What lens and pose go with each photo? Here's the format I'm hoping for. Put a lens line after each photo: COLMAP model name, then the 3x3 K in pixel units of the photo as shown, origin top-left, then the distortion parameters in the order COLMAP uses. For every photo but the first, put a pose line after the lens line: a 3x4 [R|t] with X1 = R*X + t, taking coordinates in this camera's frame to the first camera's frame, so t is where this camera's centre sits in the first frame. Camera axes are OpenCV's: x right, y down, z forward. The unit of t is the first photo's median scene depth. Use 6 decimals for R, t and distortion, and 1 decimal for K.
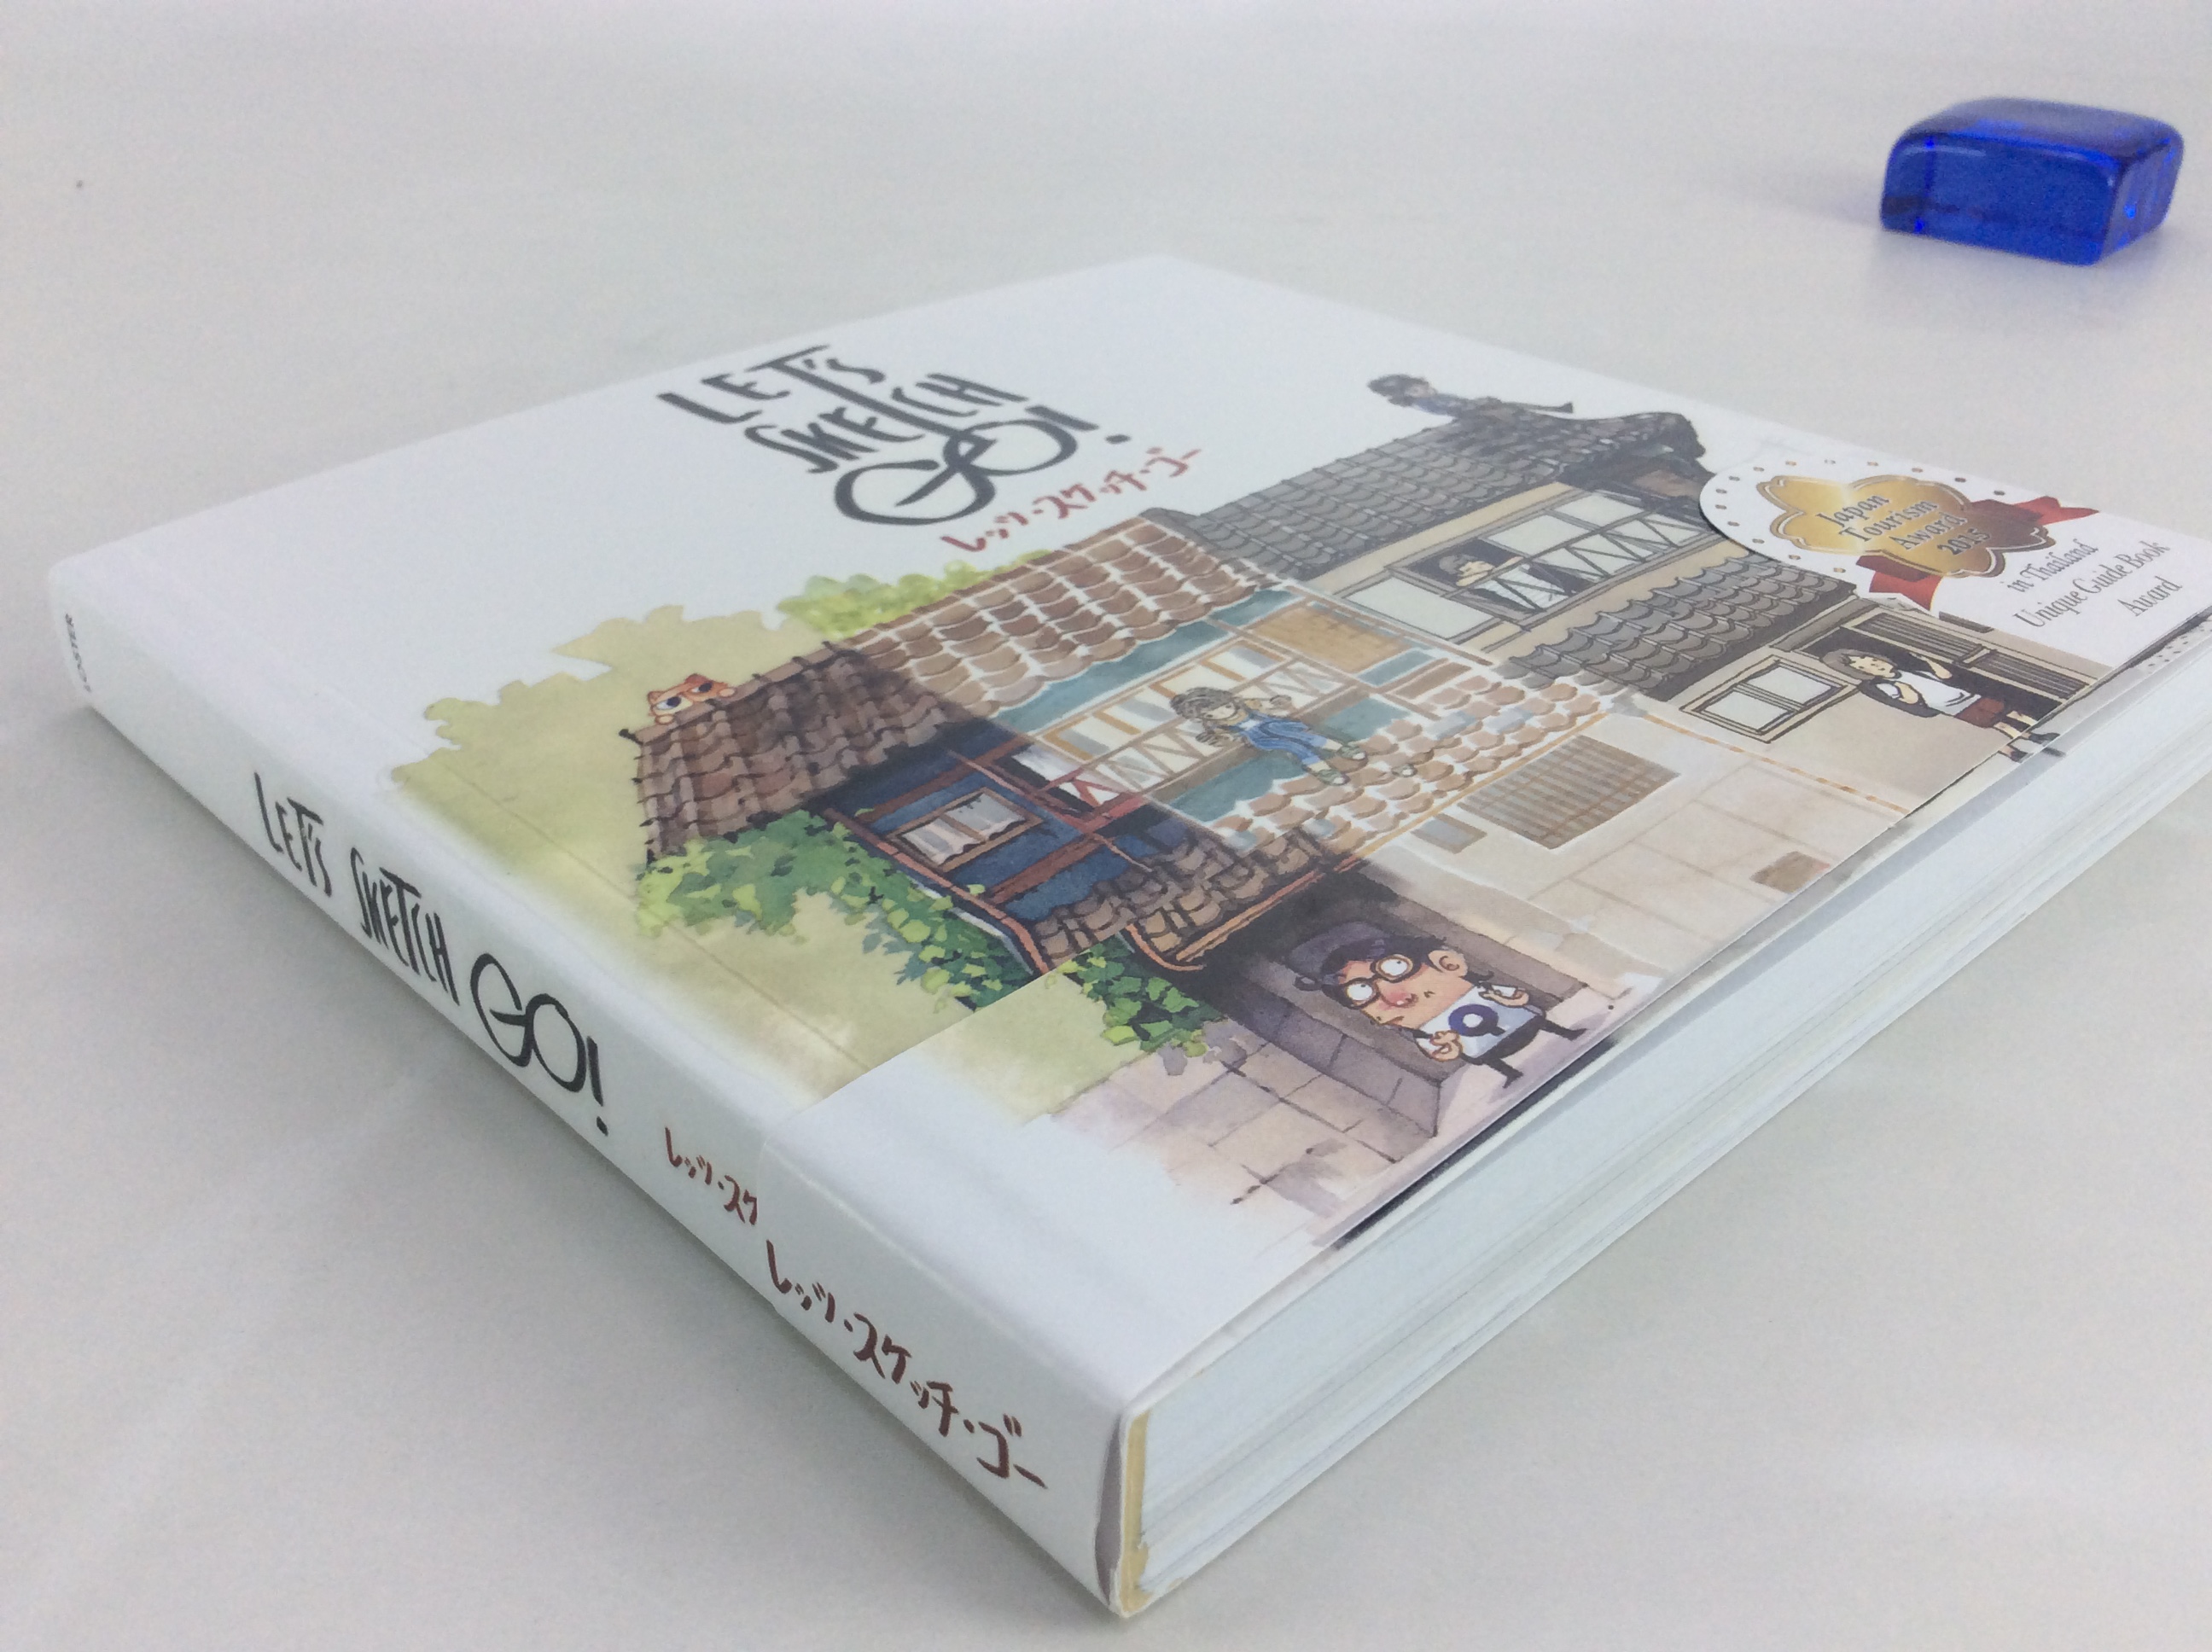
lens RADIAL K [[2101.6, 0, 1106.0], [0, 2101.6, 826.0], [0, 0, 1]] dist [-0.000150, -0.004537]
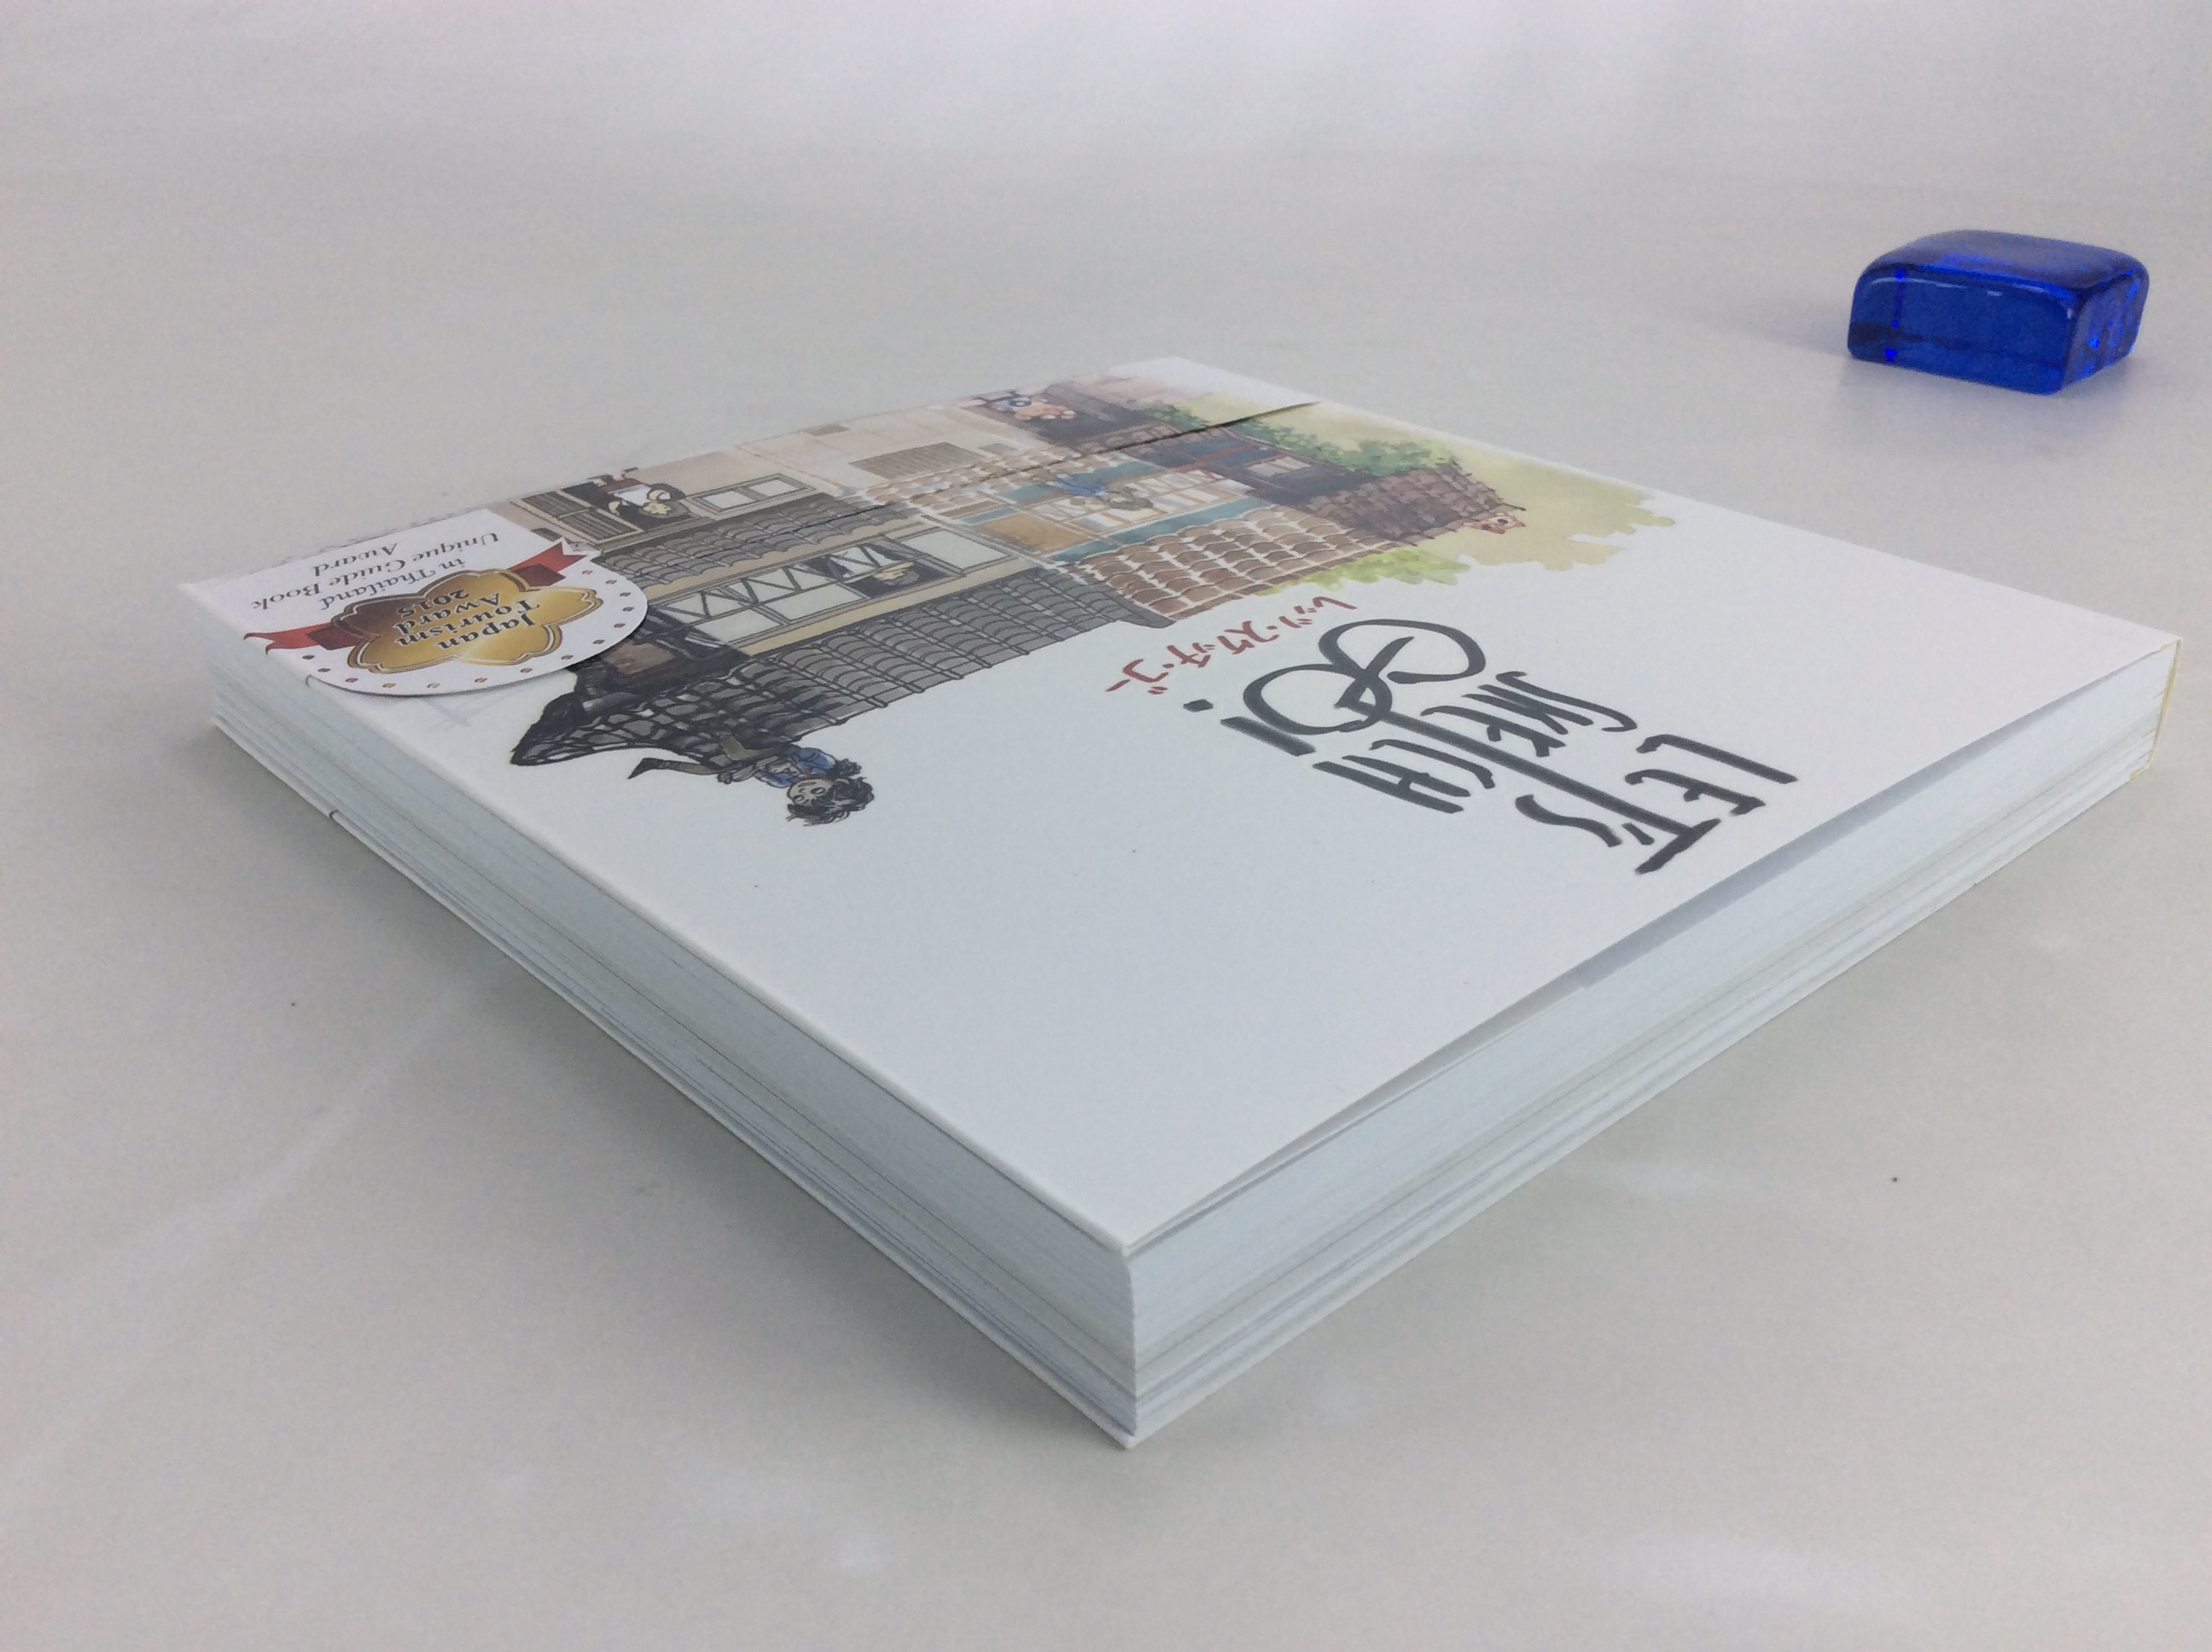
lens RADIAL K [[2061.3, 0, 1106.0], [0, 2061.3, 826.0], [0, 0, 1]] dist [0.002880, 0.004017]
pose [[-0.999804, 0.001583, 0.019747, 0.032117], [0.017657, 0.523163, 0.852050, -1.046879], [-0.008982, 0.852231, -0.523088, 1.746809]]
